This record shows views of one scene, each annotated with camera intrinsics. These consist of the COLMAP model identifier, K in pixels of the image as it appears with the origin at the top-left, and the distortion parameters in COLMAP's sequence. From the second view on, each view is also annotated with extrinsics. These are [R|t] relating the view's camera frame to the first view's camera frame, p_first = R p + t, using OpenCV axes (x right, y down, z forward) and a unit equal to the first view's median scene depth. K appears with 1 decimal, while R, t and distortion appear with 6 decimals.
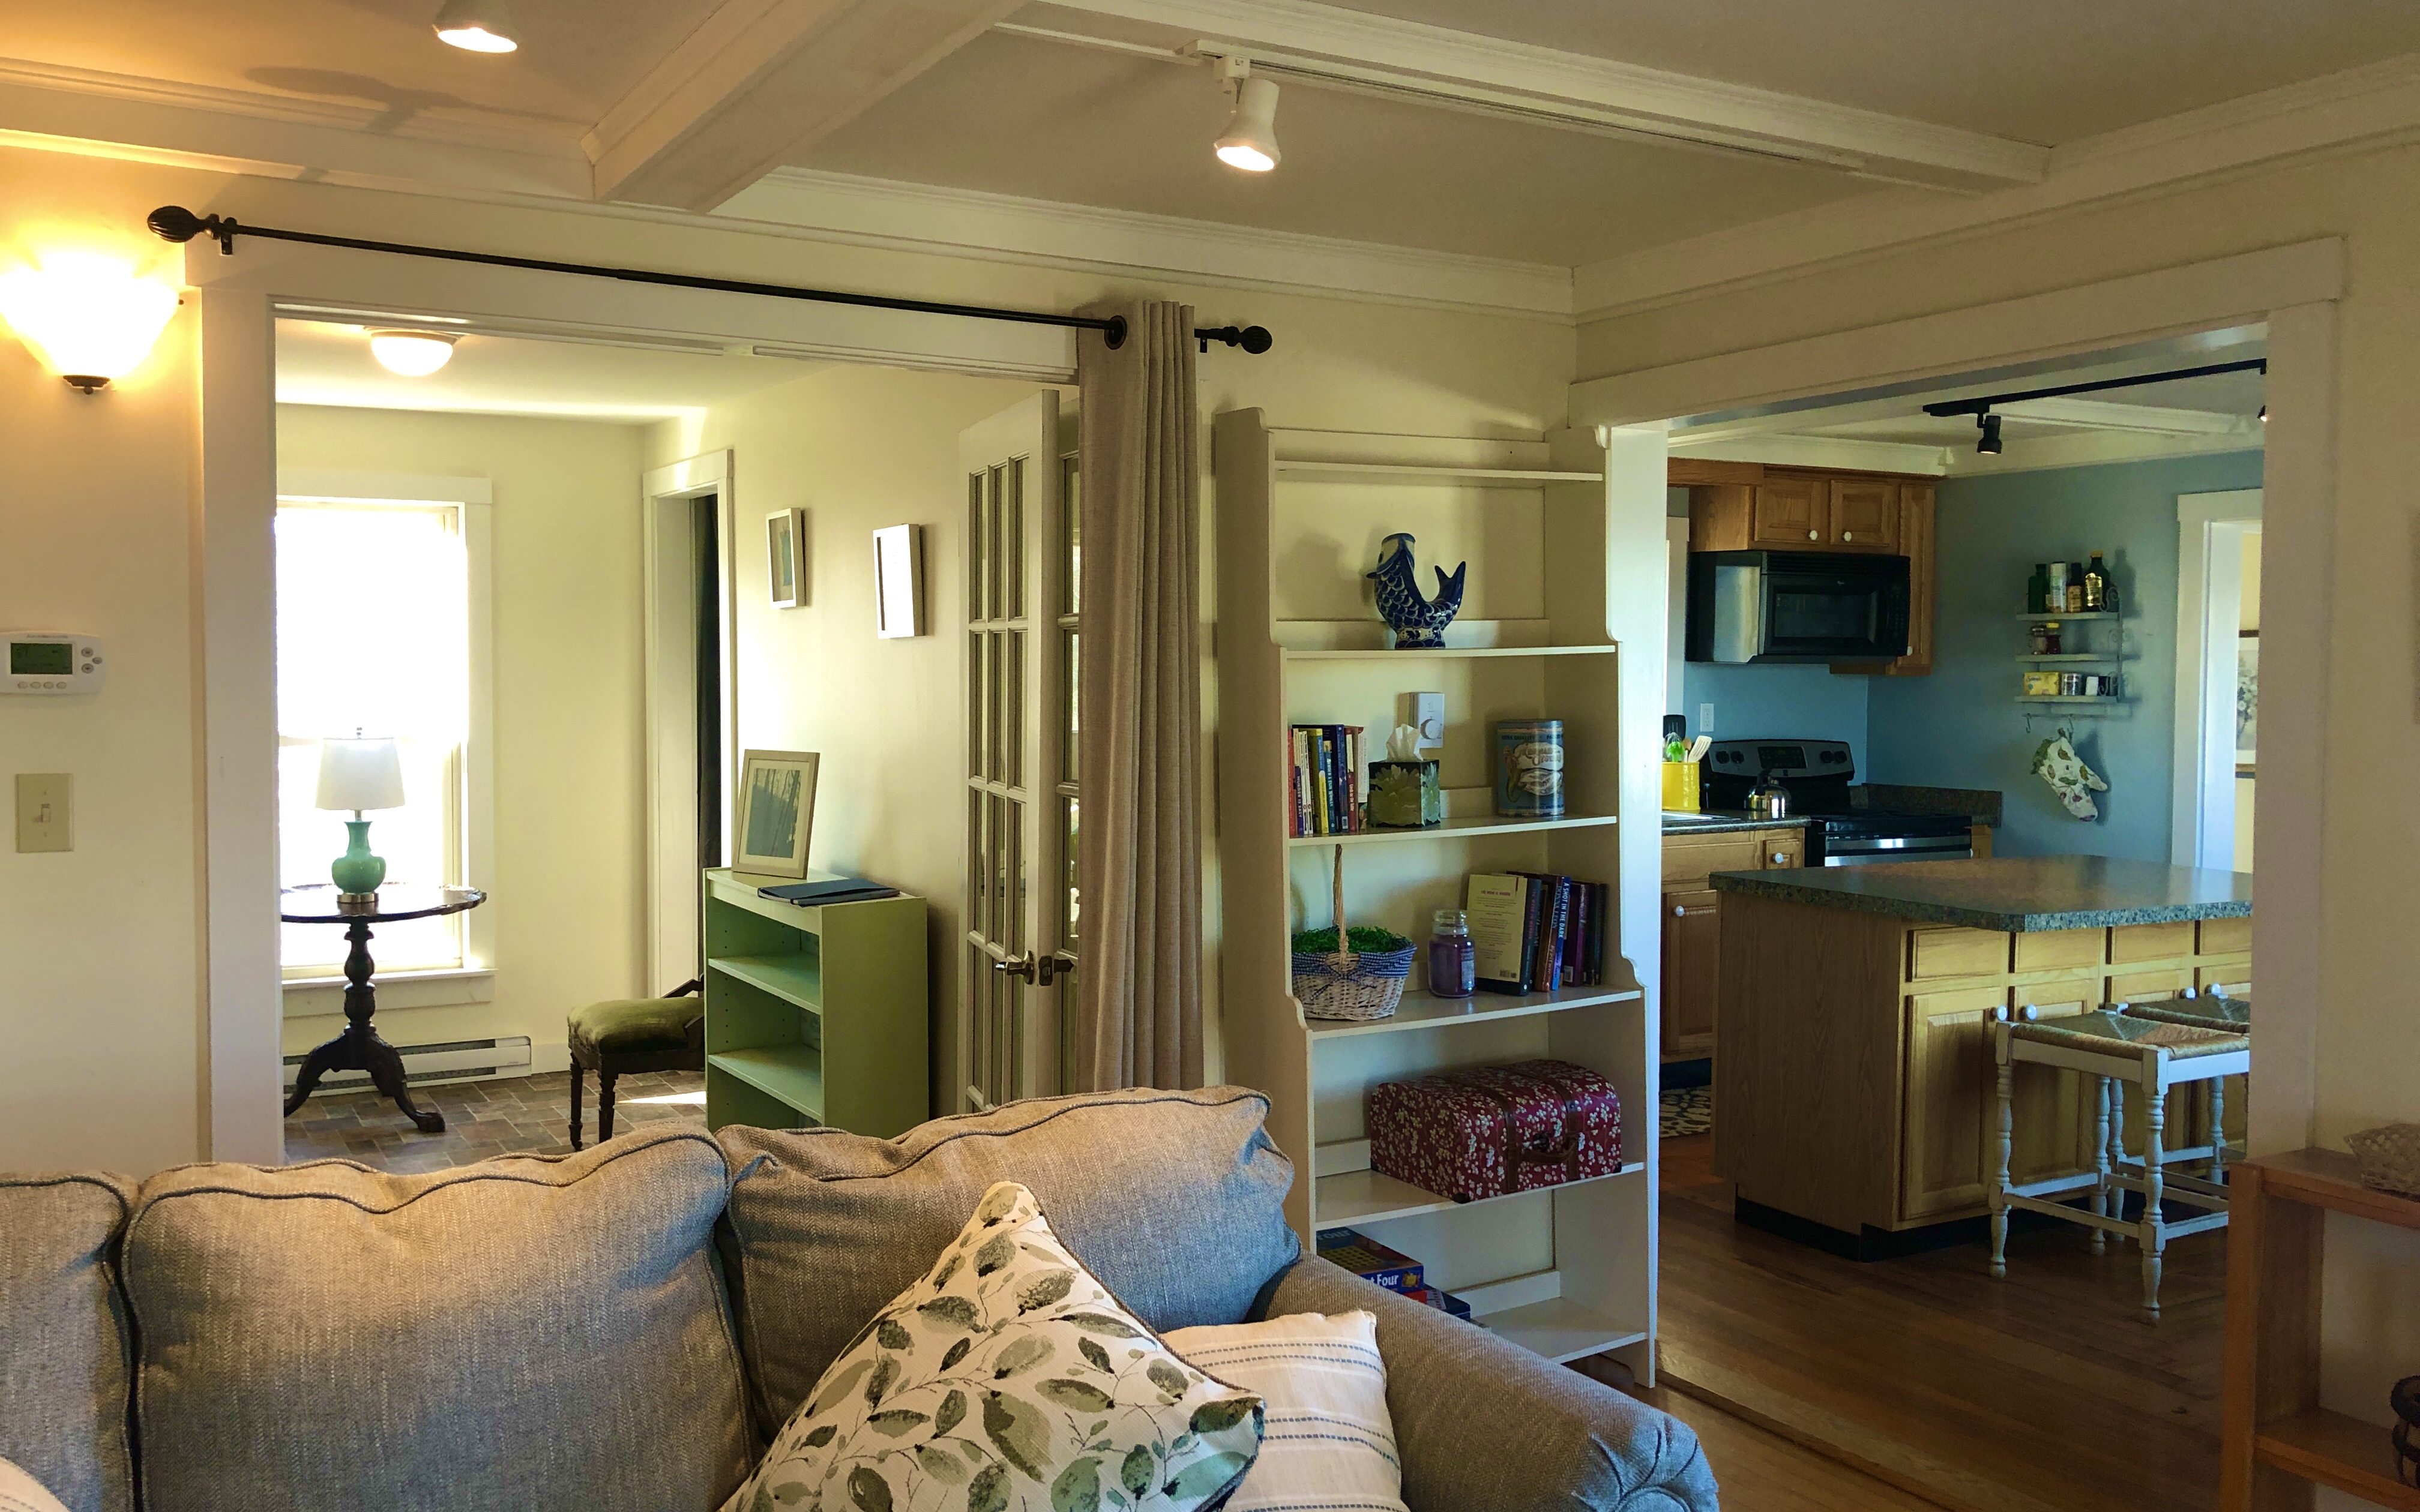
lens RADIAL K [[2038.3, 0, 1203.8], [0, 2038.3, 742.5], [0, 0, 1]] dist [0.028056, 0.011220]
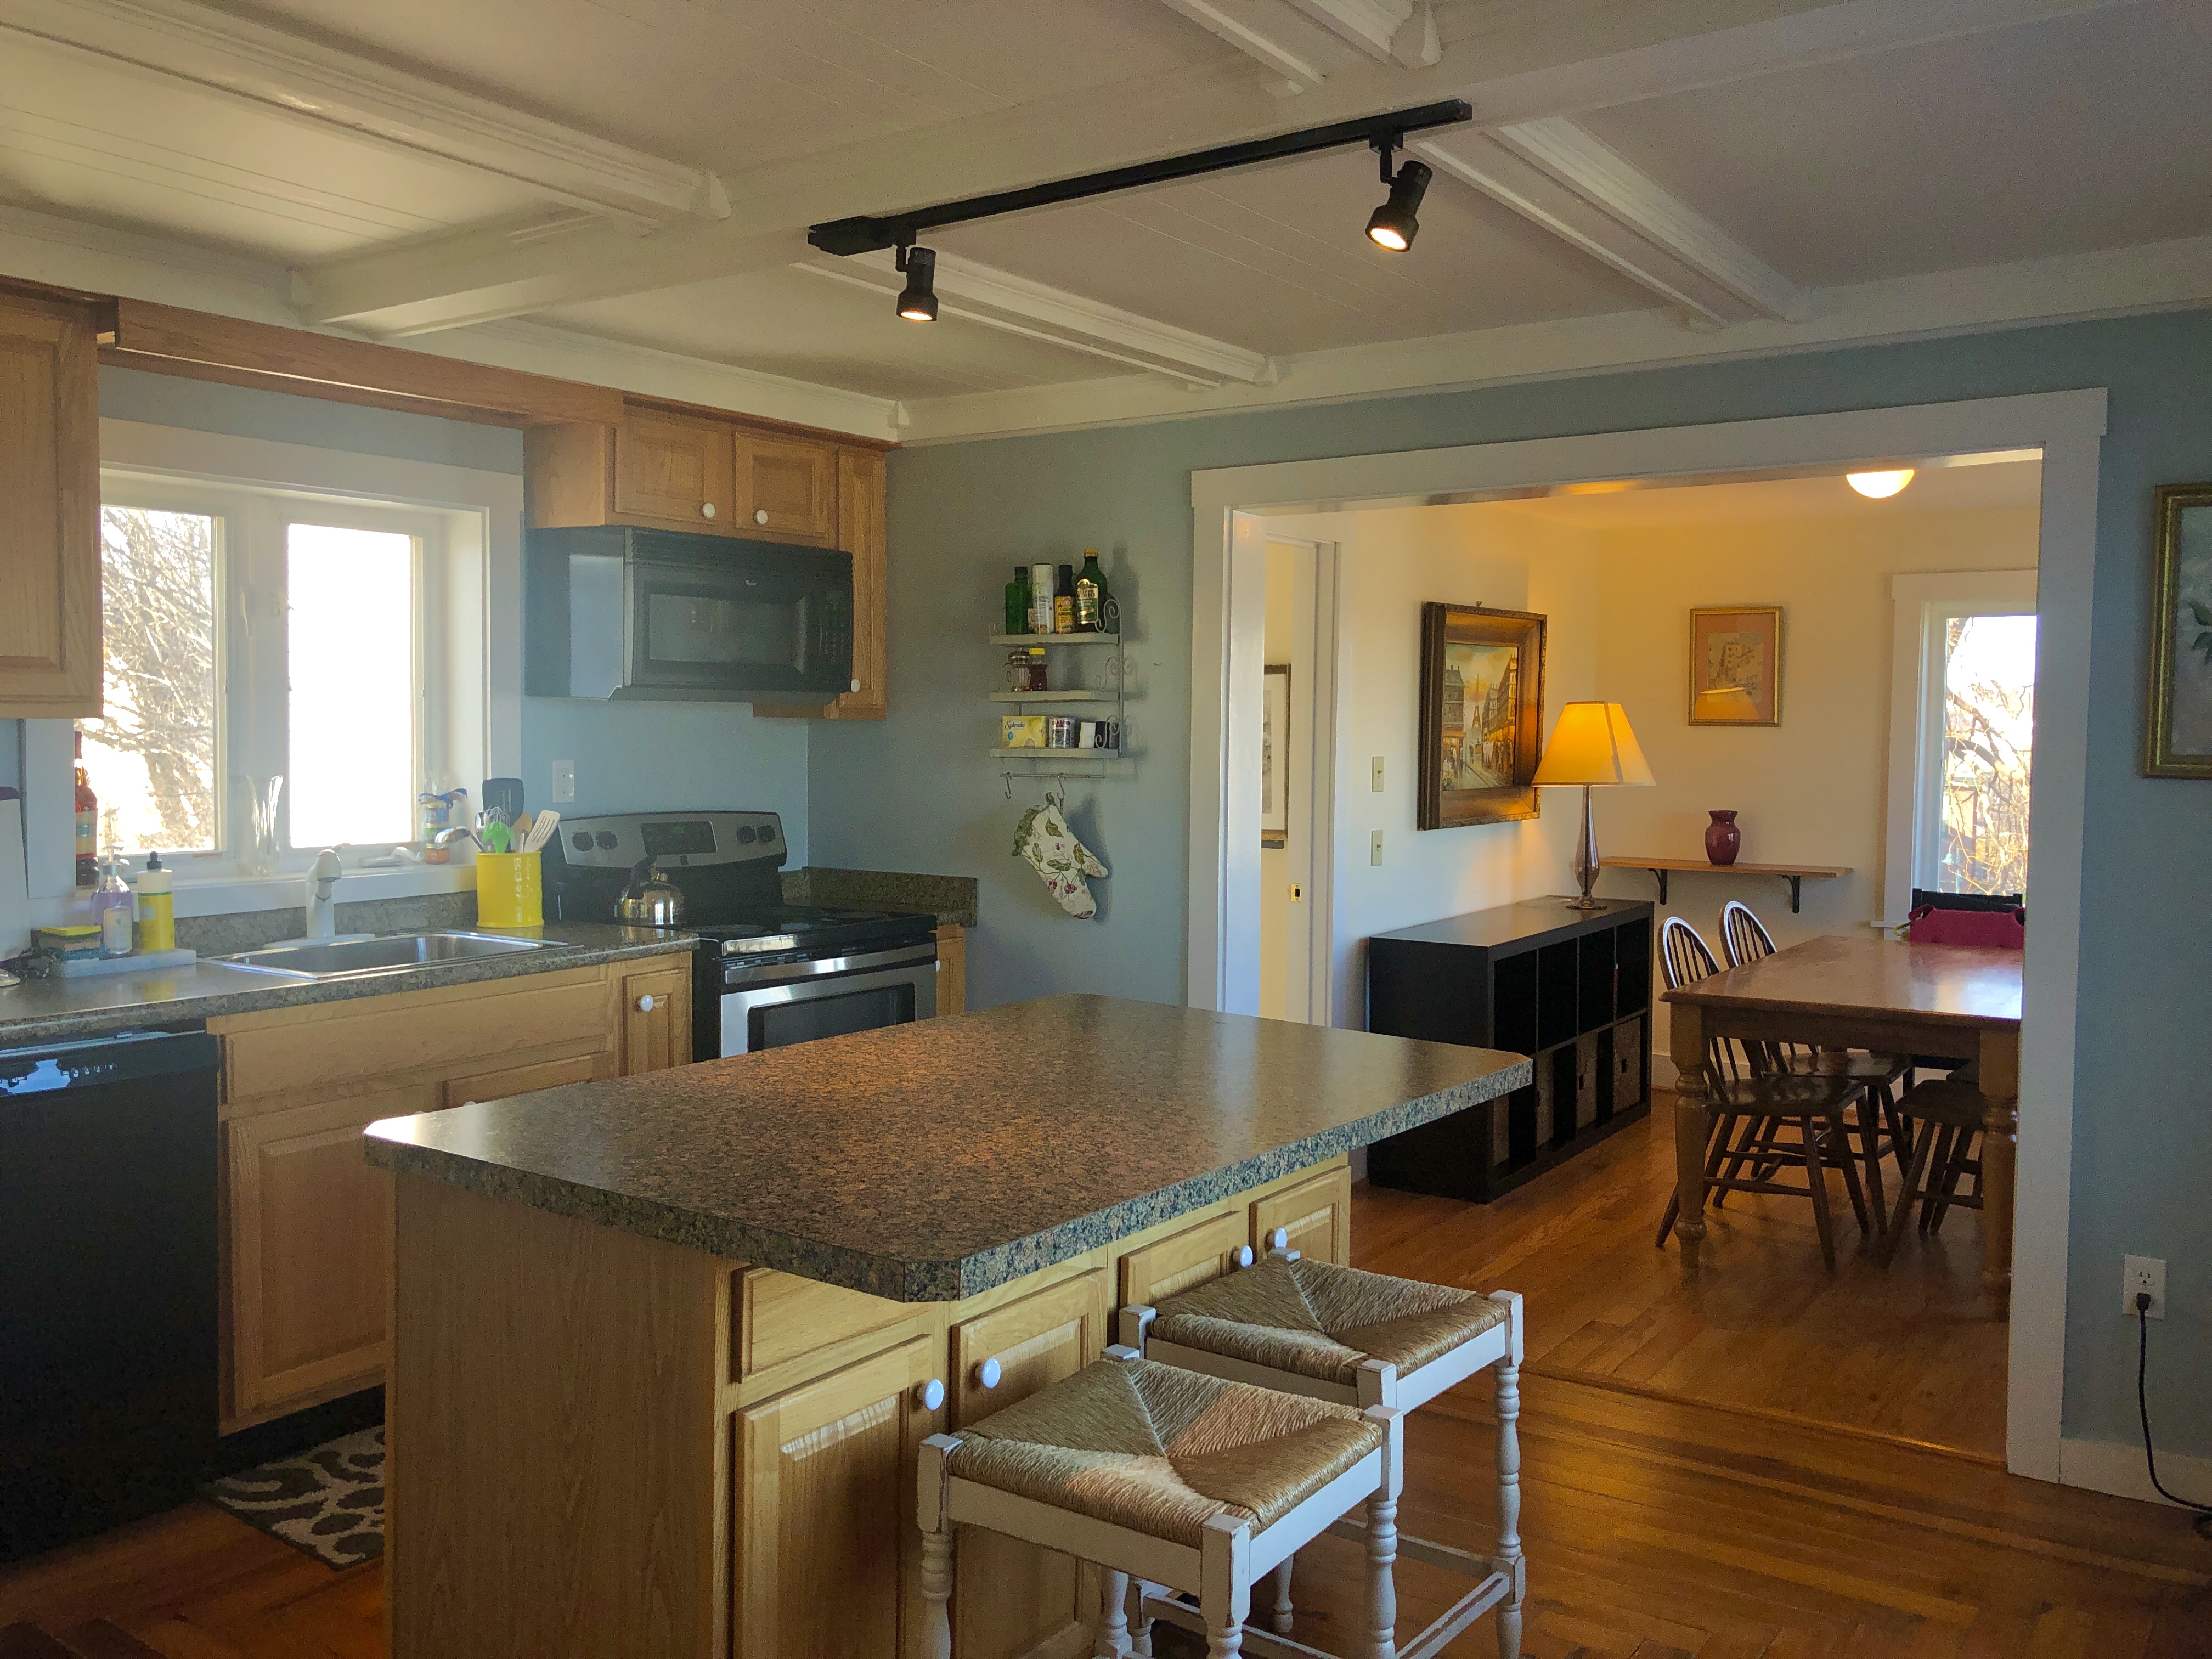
lens RADIAL K [[1864.0, 0, 1113.6], [0, 1864.0, 822.5], [0, 0, 1]] dist [0.031278, 0.016401]
pose [[0.911054, -0.019310, 0.411834, 0.236379], [0.011064, 0.999688, 0.022399, -0.015622], [-0.412138, -0.015850, 0.910984, 0.550605]]
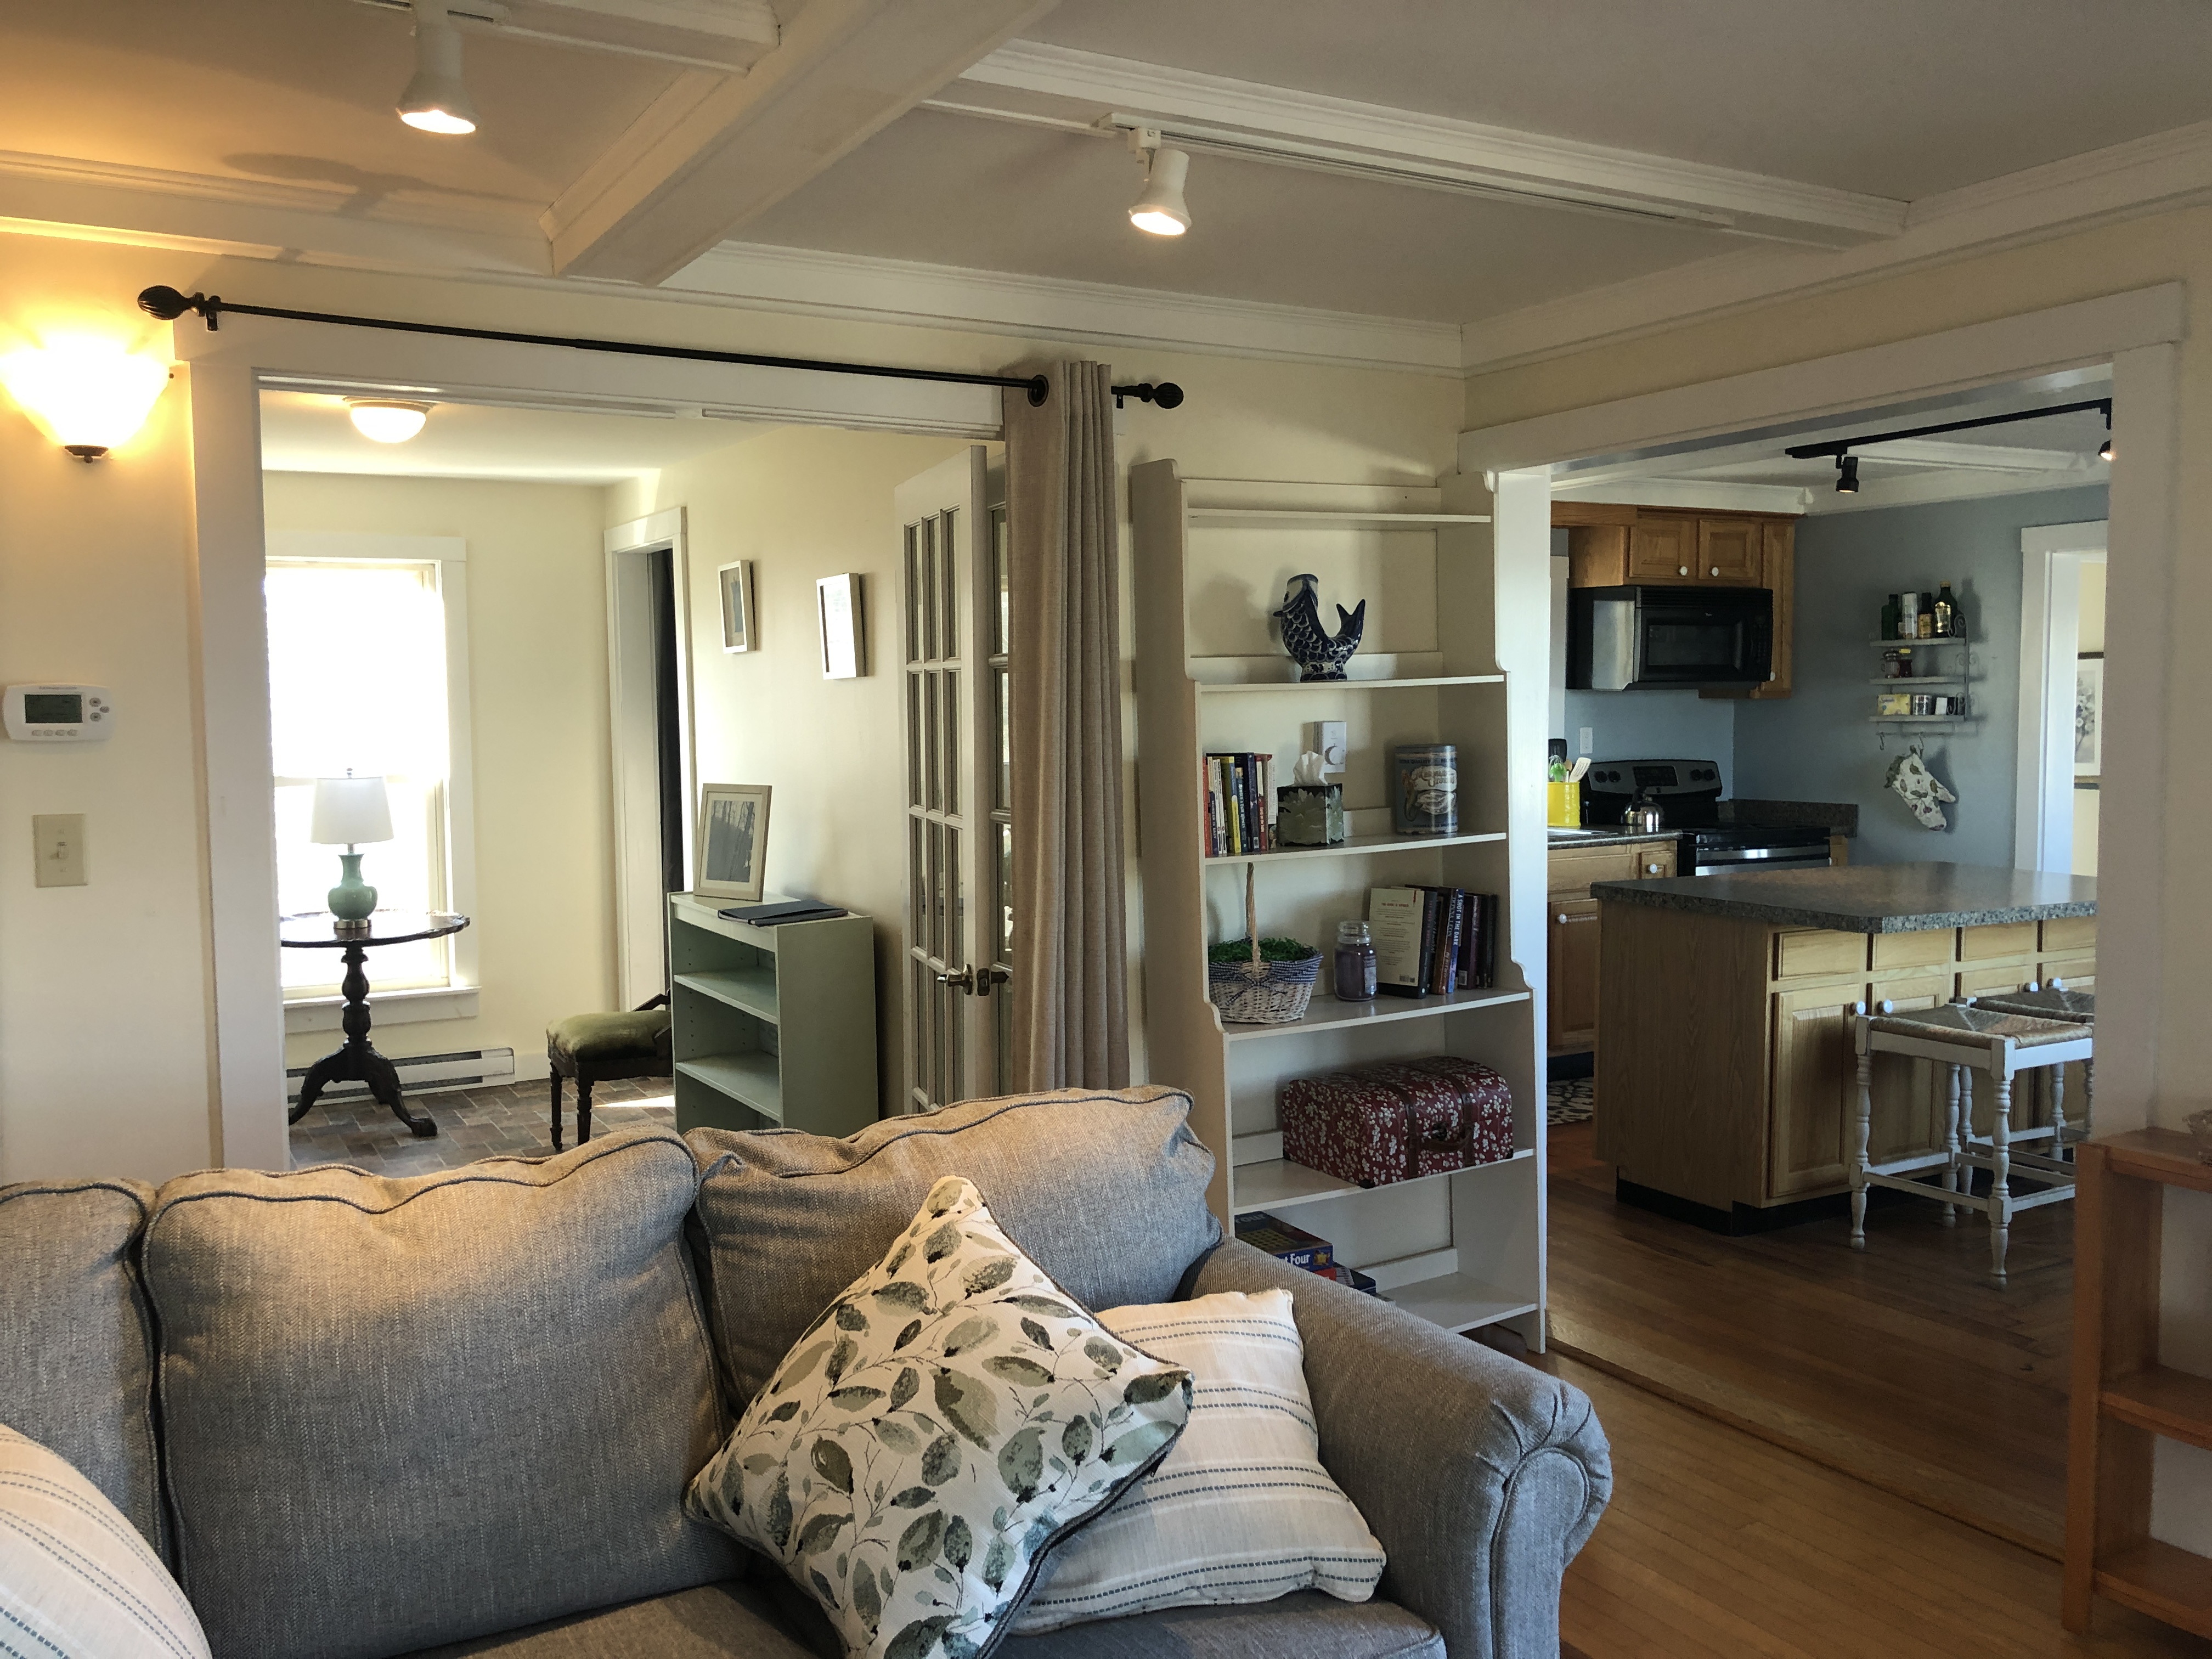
lens RADIAL K [[1864.0, 0, 1119.0], [0, 1864.0, 827.0], [0, 0, 1]] dist [0.031278, 0.016401]
pose [[0.999887, -0.014810, -0.002447, -0.001056], [0.014877, 0.999438, 0.030040, 0.000155], [0.002001, -0.030073, 0.999546, 0.005265]]
